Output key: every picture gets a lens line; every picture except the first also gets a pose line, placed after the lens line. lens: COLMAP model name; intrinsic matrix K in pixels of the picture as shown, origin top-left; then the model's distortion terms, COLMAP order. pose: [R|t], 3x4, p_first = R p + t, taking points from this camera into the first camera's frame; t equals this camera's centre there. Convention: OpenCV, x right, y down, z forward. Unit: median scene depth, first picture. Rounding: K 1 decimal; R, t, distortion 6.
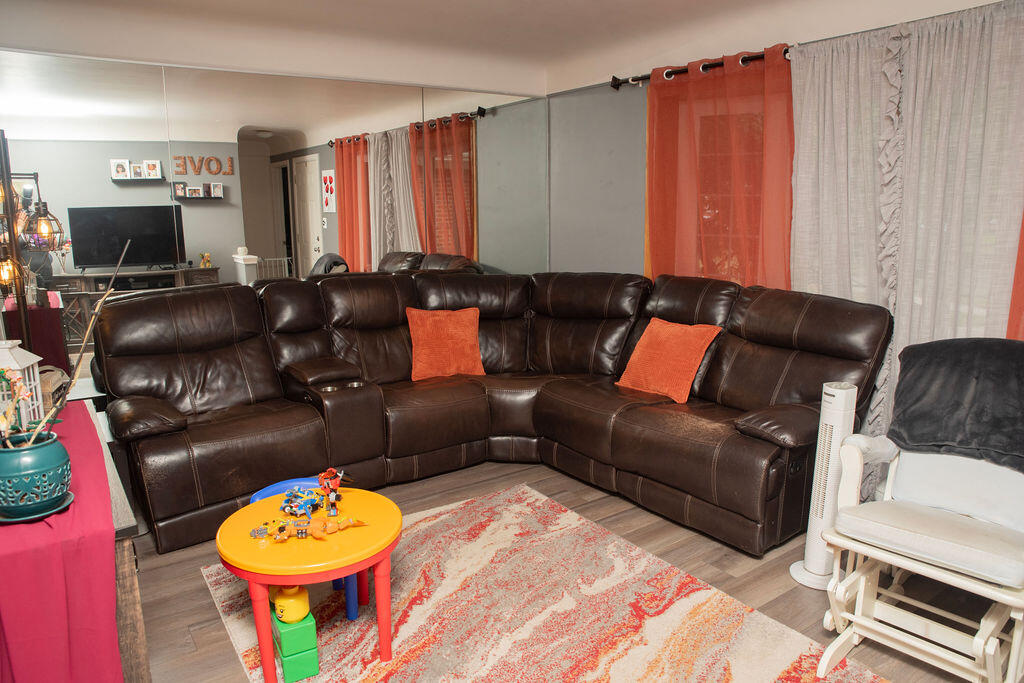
lens RADIAL K [[697.1, 0, 512.0], [0, 697.1, 341.5], [0, 0, 1]] dist [-0.129926, 0.090733]
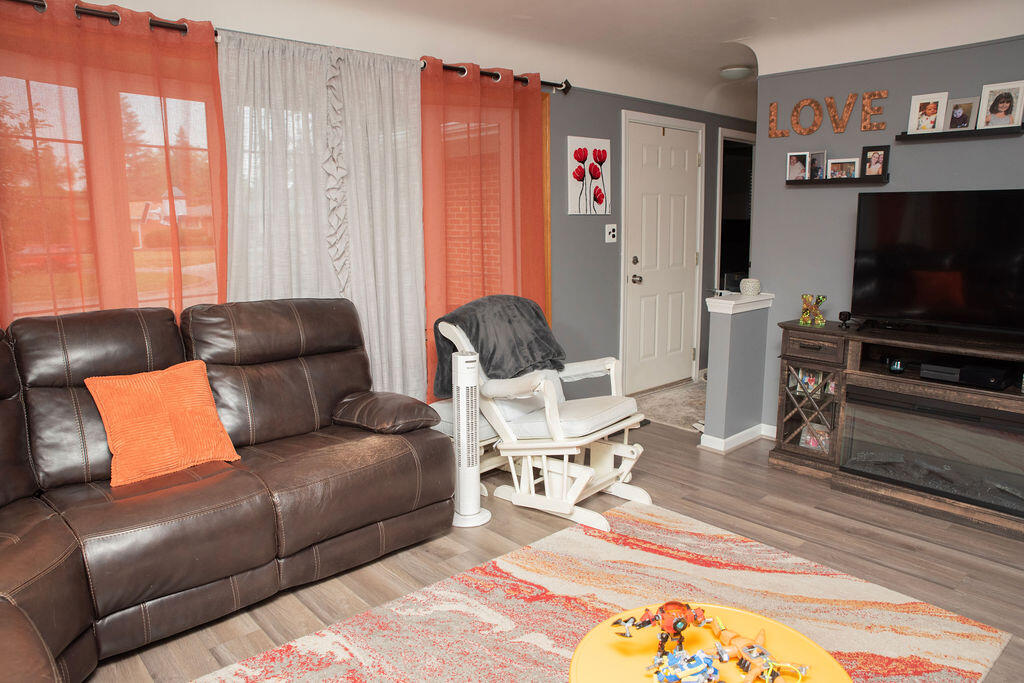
lens RADIAL K [[697.1, 0, 512.0], [0, 697.1, 341.5], [0, 0, 1]] dist [-0.129926, 0.090733]
pose [[-0.126565, -0.161079, 0.978793, -0.594507], [0.194700, 0.963500, 0.183738, -0.135053], [-0.972663, 0.213825, -0.090583, 0.831747]]
